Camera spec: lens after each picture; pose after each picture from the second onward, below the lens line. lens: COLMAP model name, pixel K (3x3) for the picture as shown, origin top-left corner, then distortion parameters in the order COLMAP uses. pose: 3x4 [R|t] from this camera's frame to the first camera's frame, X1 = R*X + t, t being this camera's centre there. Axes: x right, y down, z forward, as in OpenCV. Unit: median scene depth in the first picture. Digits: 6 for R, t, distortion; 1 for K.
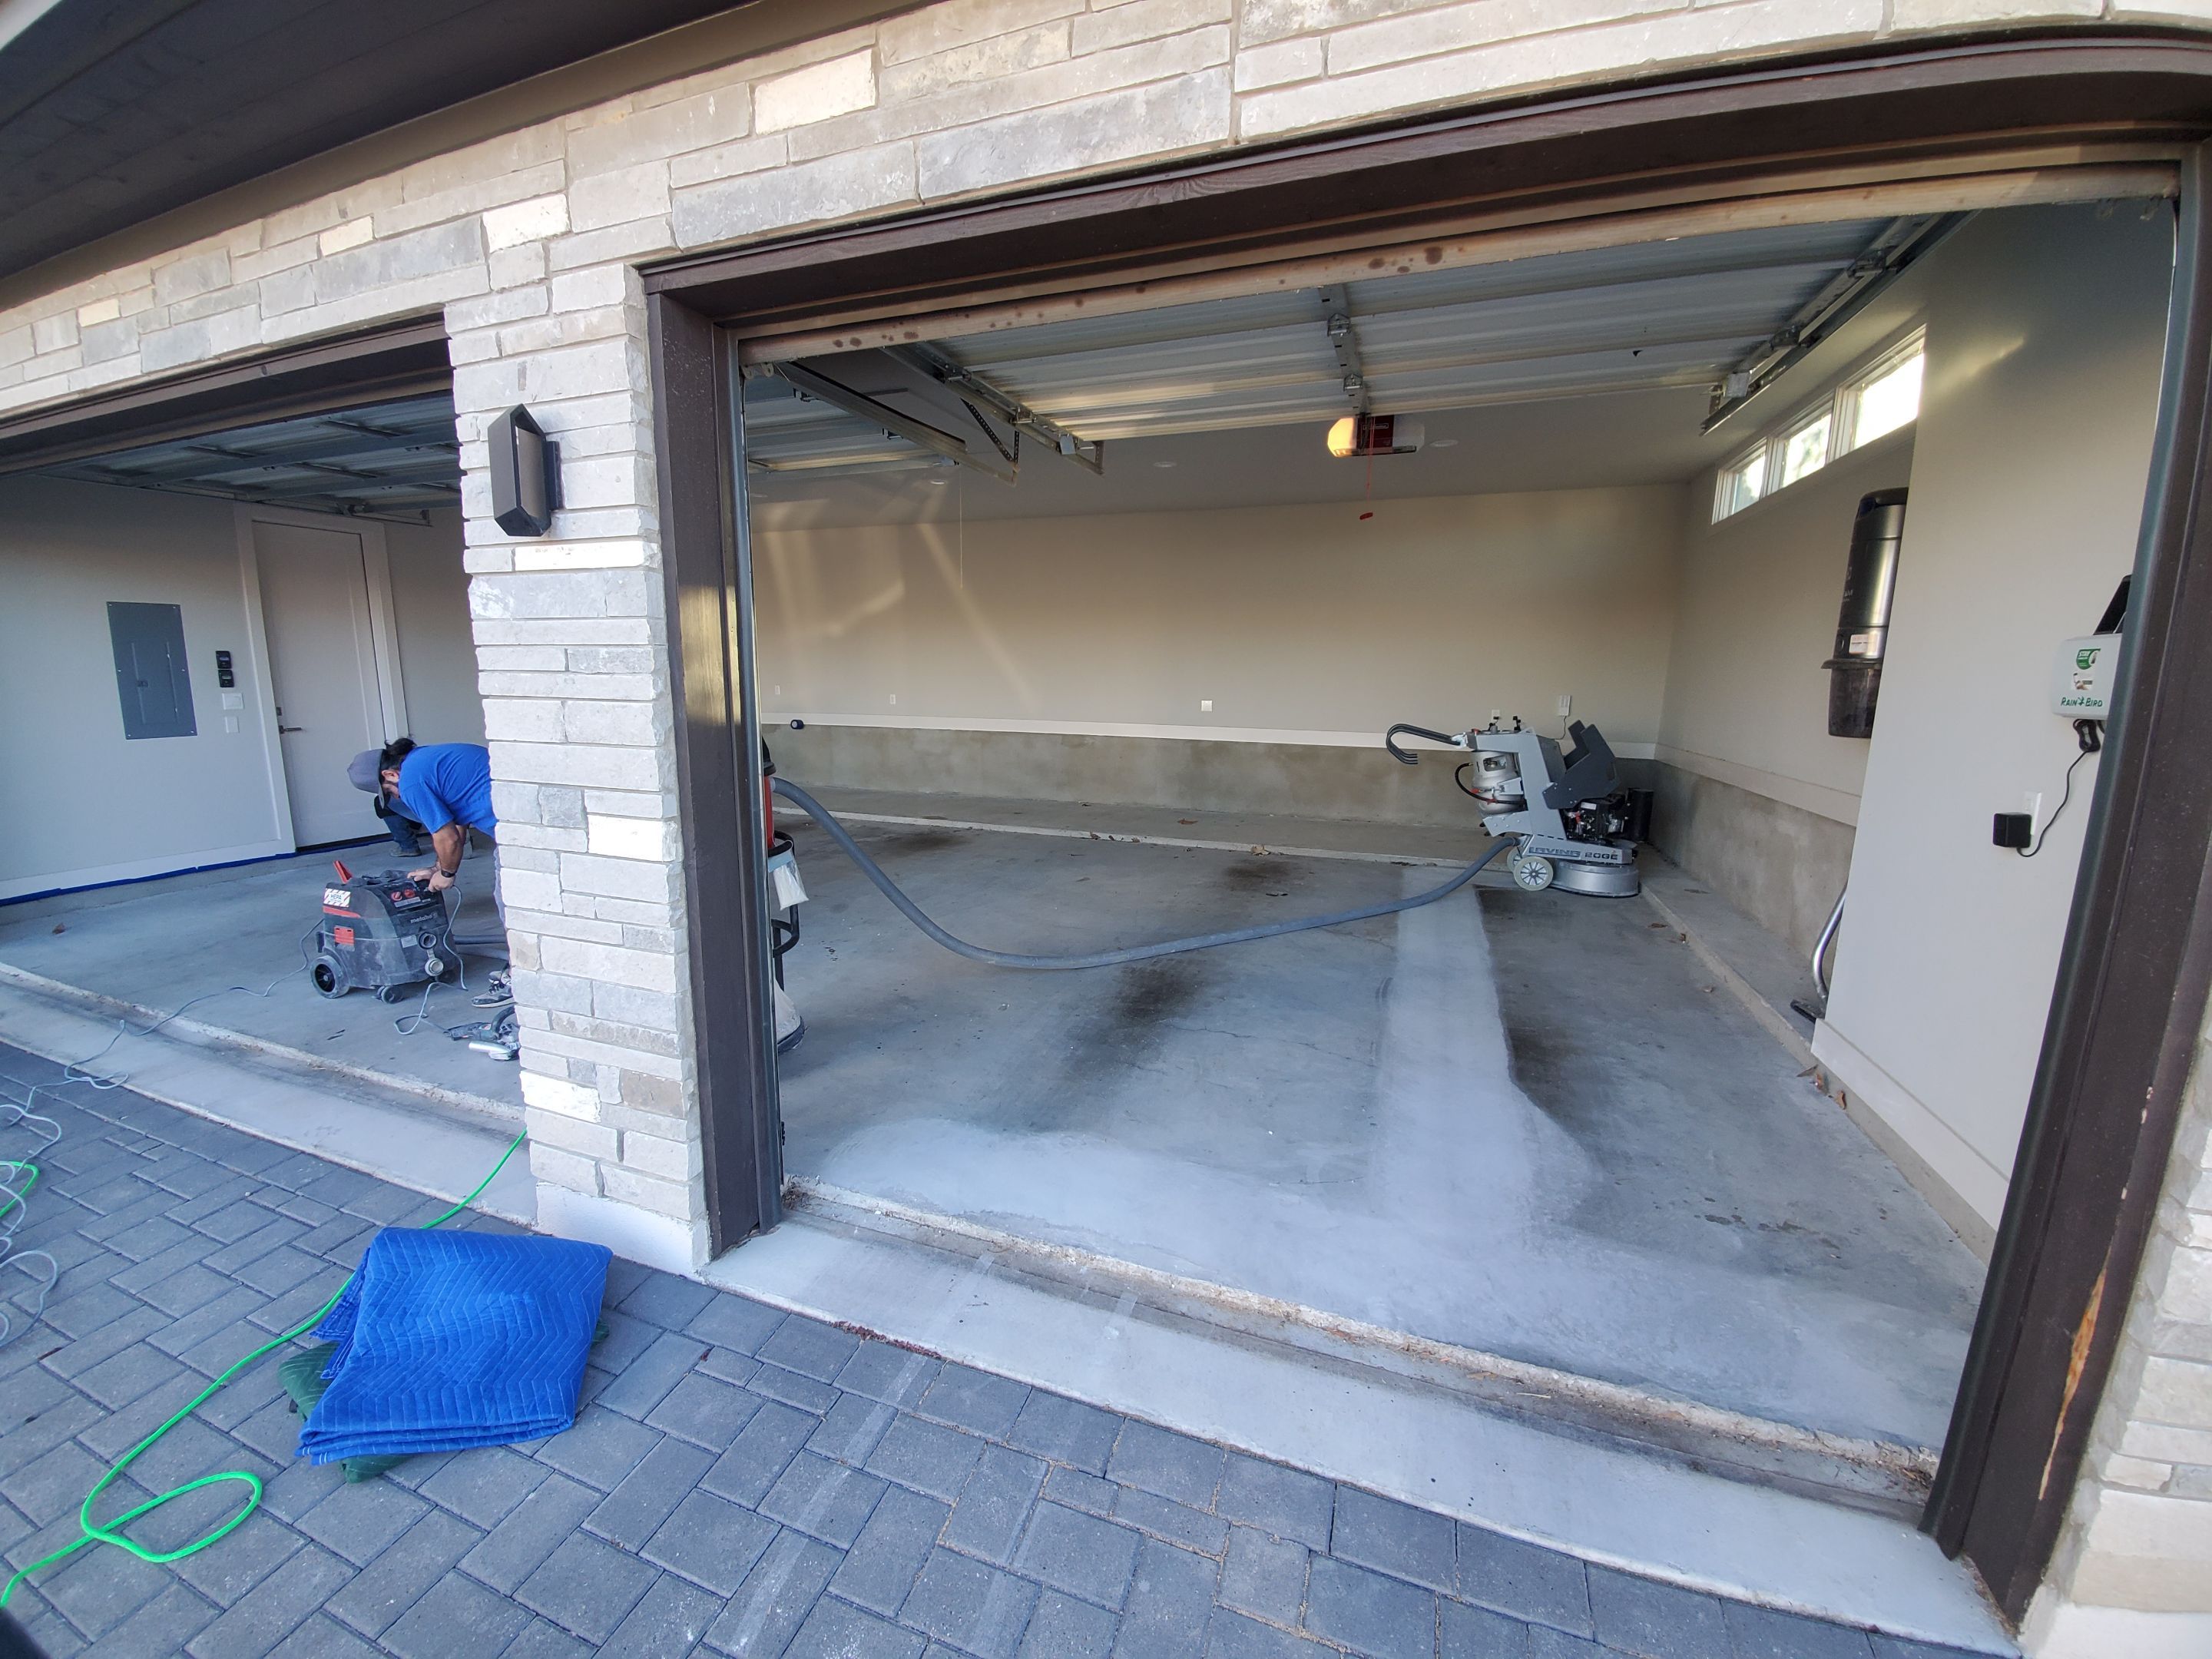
lens RADIAL K [[873.4, 0, 1088.0], [0, 873.4, 827.0], [0, 0, 1]] dist [0.011606, -0.016832]
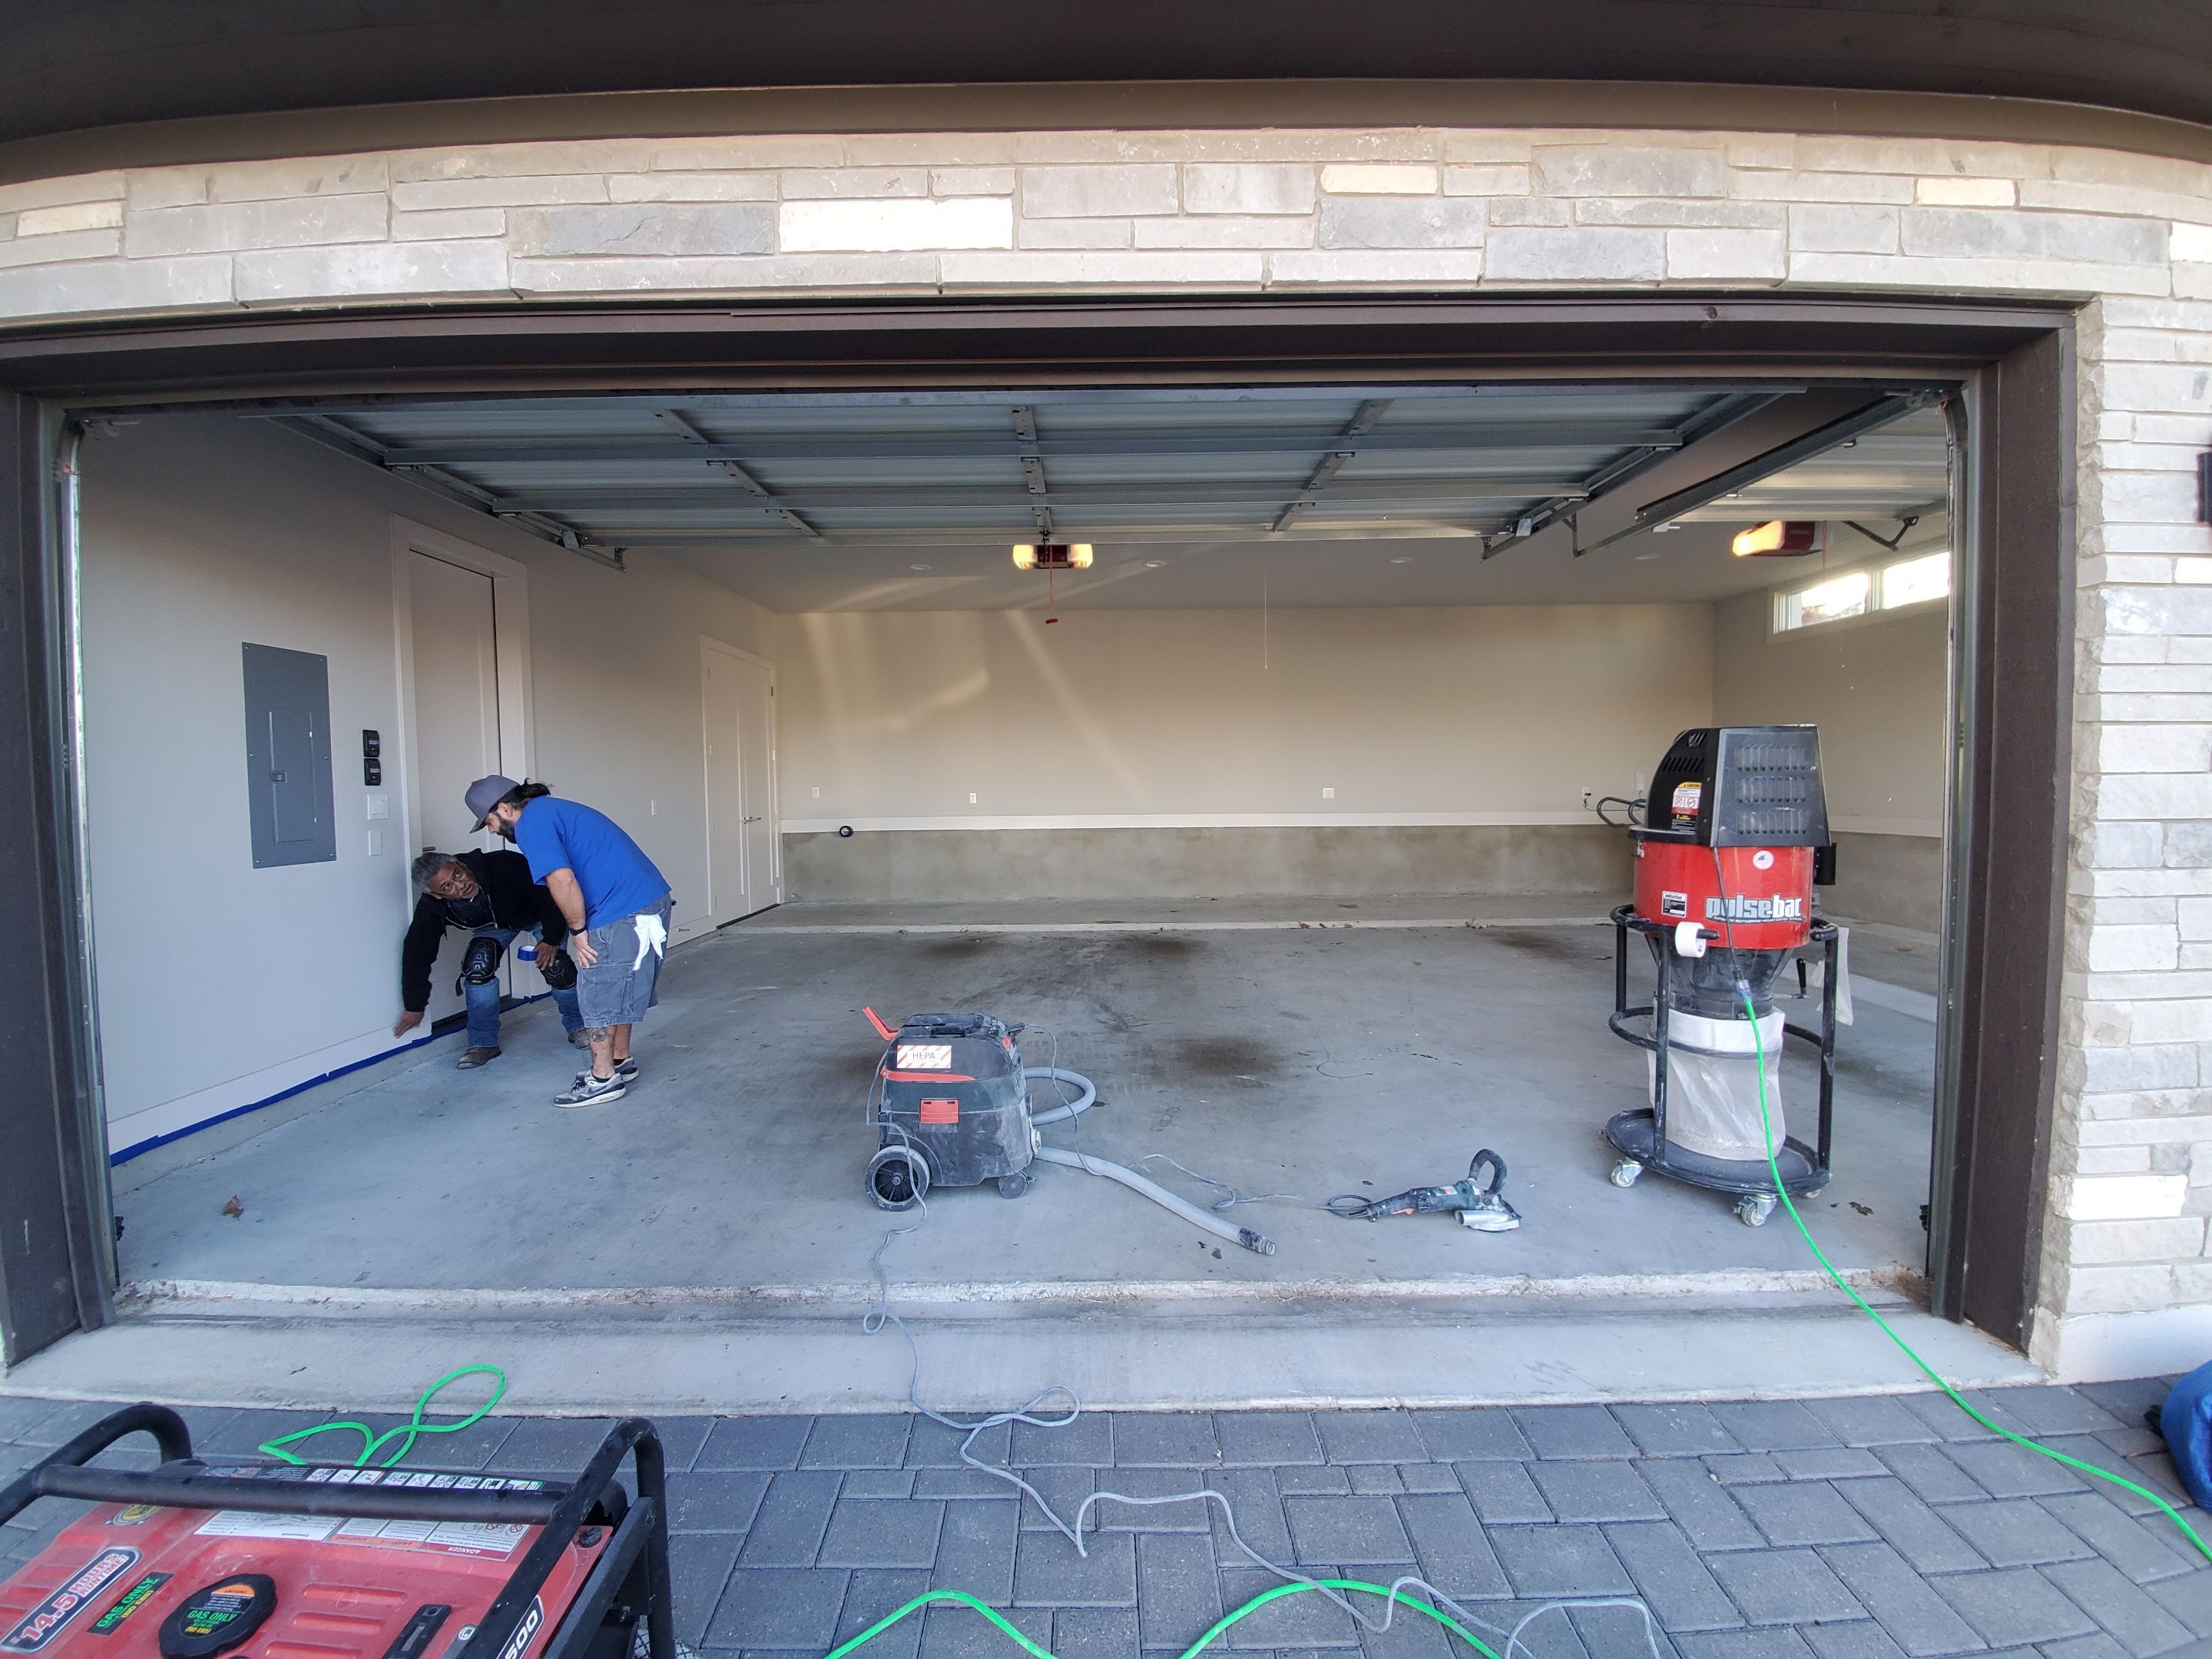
lens RADIAL K [[873.7, 0, 1101.5], [0, 873.7, 827.3], [0, 0, 1]] dist [0.009065, -0.013442]
pose [[0.934515, -0.039802, 0.353690, -1.822199], [0.083343, 0.990571, -0.108736, -0.036132], [-0.346027, 0.131093, 0.929021, 0.542020]]
